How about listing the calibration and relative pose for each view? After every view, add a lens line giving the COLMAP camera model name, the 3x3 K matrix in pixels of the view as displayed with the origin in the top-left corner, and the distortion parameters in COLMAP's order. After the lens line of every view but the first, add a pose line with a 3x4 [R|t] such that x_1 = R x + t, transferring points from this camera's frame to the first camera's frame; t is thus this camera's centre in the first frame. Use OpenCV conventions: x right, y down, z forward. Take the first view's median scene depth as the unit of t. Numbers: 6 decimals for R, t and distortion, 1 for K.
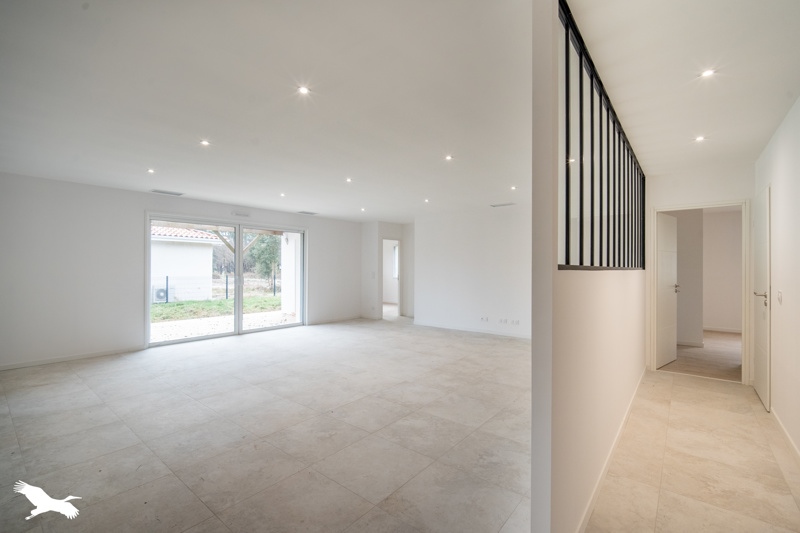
lens RADIAL K [[347.1, 0, 397.3], [0, 347.1, 267.1], [0, 0, 1]] dist [0.001771, 0.000239]
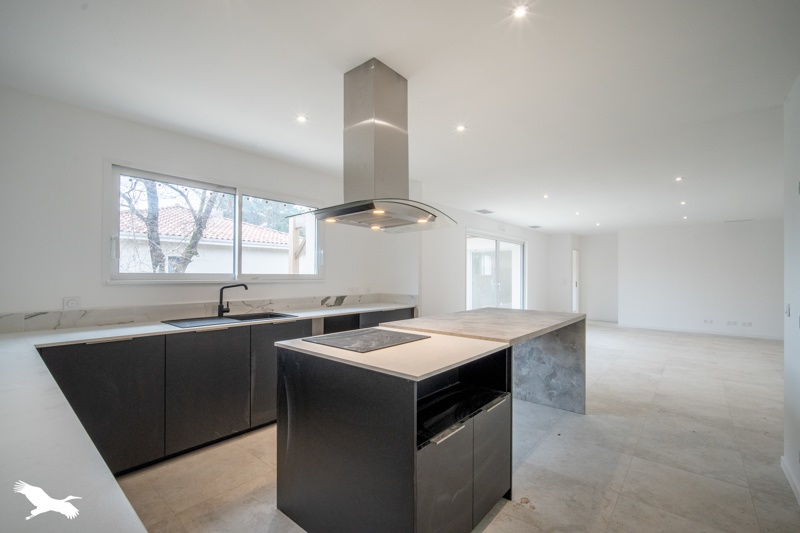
lens RADIAL K [[347.1, 0, 402.5], [0, 347.1, 271.1], [0, 0, 1]] dist [0.001771, 0.000239]
pose [[0.999971, 0.004731, 0.006013, -0.668765], [-0.004709, 0.999982, -0.003744, -0.006404], [-0.006031, 0.003715, 0.999975, -0.120801]]
